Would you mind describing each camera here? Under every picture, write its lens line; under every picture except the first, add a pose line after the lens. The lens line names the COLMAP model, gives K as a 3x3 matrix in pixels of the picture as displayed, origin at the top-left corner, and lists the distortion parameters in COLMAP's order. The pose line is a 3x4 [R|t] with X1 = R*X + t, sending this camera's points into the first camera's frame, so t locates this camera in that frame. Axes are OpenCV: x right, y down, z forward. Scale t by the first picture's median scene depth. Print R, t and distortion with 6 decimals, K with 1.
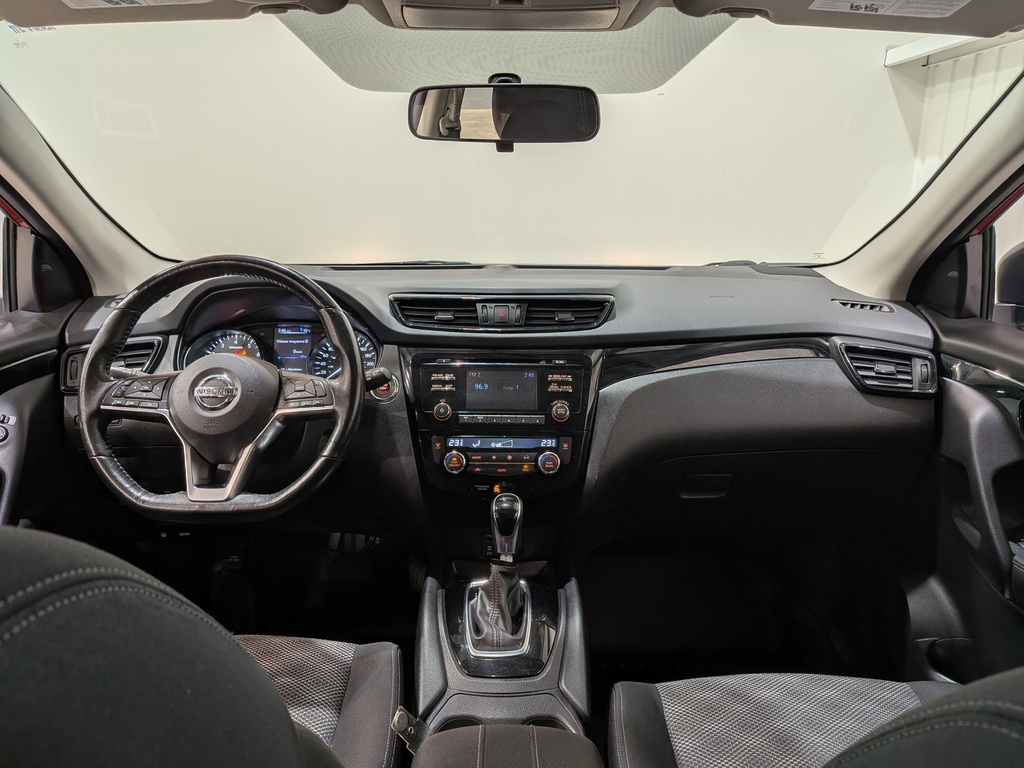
lens RADIAL K [[726.3, 0, 505.5], [0, 726.3, 392.4], [0, 0, 1]] dist [0.068872, -0.122155]
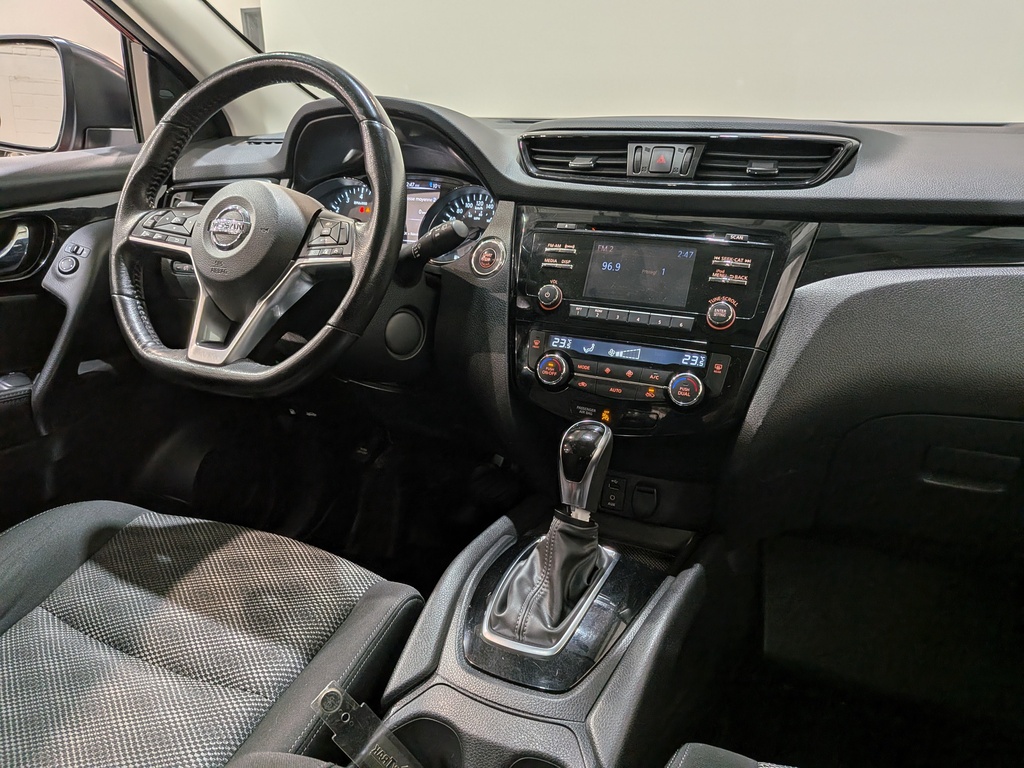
lens RADIAL K [[728.9, 0, 514.4], [0, 728.9, 410.0], [0, 0, 1]] dist [0.100866, -0.206013]
pose [[0.902579, 0.157278, -0.400768, 0.189925], [-0.110726, 0.984371, 0.136940, 0.042200], [0.416043, -0.079224, 0.905887, 0.336565]]
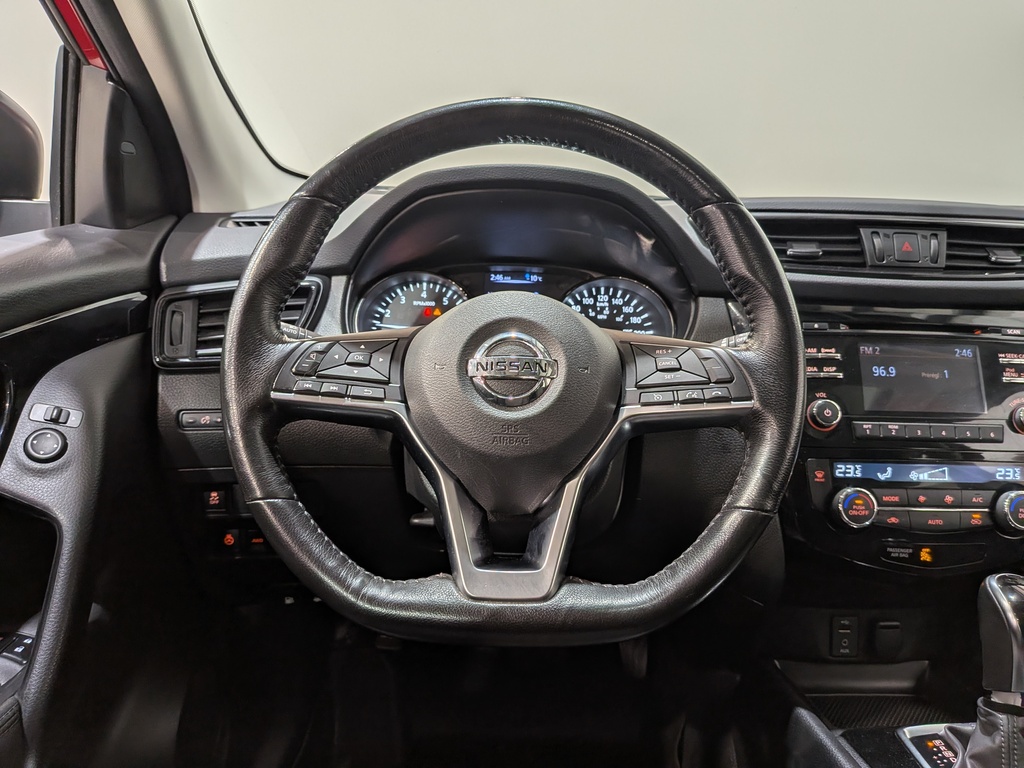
lens RADIAL K [[733.3, 0, 517.9], [0, 733.3, 397.8], [0, 0, 1]] dist [0.064000, -0.128793]
pose [[0.999843, 0.017537, 0.002625, -0.332699], [-0.017562, 0.999797, 0.009855, 0.012134], [-0.002452, -0.009899, 0.999948, 0.439130]]
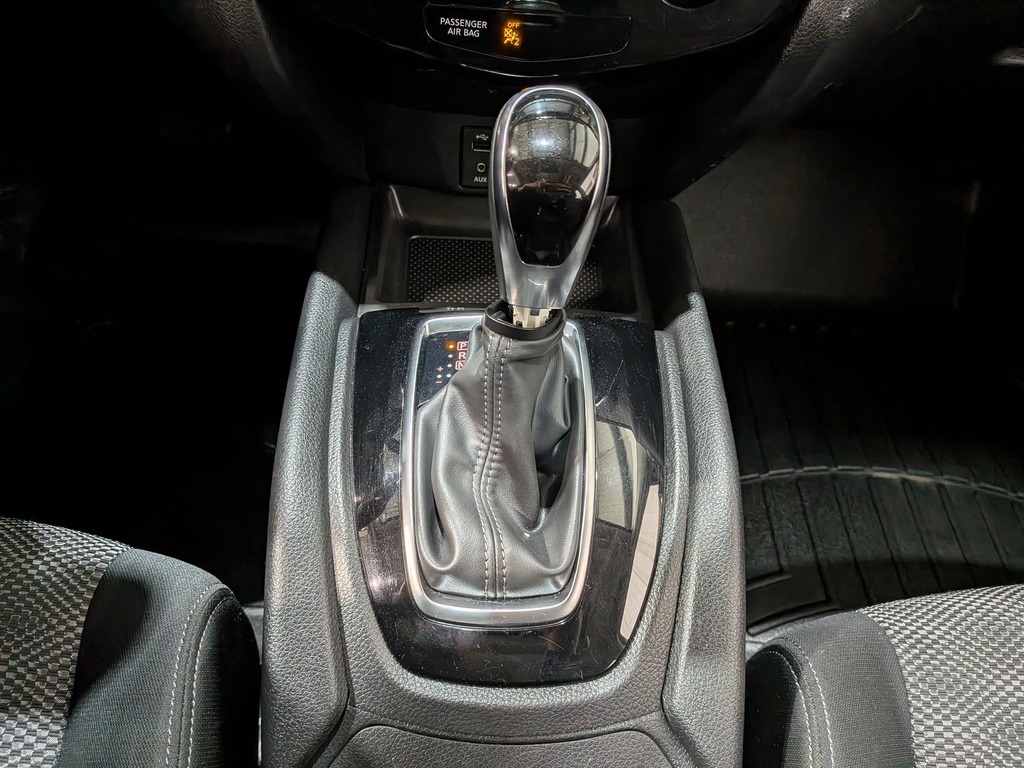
lens RADIAL K [[710.9, 0, 497.4], [0, 710.9, 385.8], [0, 0, 1]] dist [0.051756, -0.000956]
pose [[0.998925, 0.043172, 0.016888, -0.016484], [-0.043818, 0.760379, 0.648000, 0.050996], [0.015134, -0.648043, 0.761453, 0.684657]]
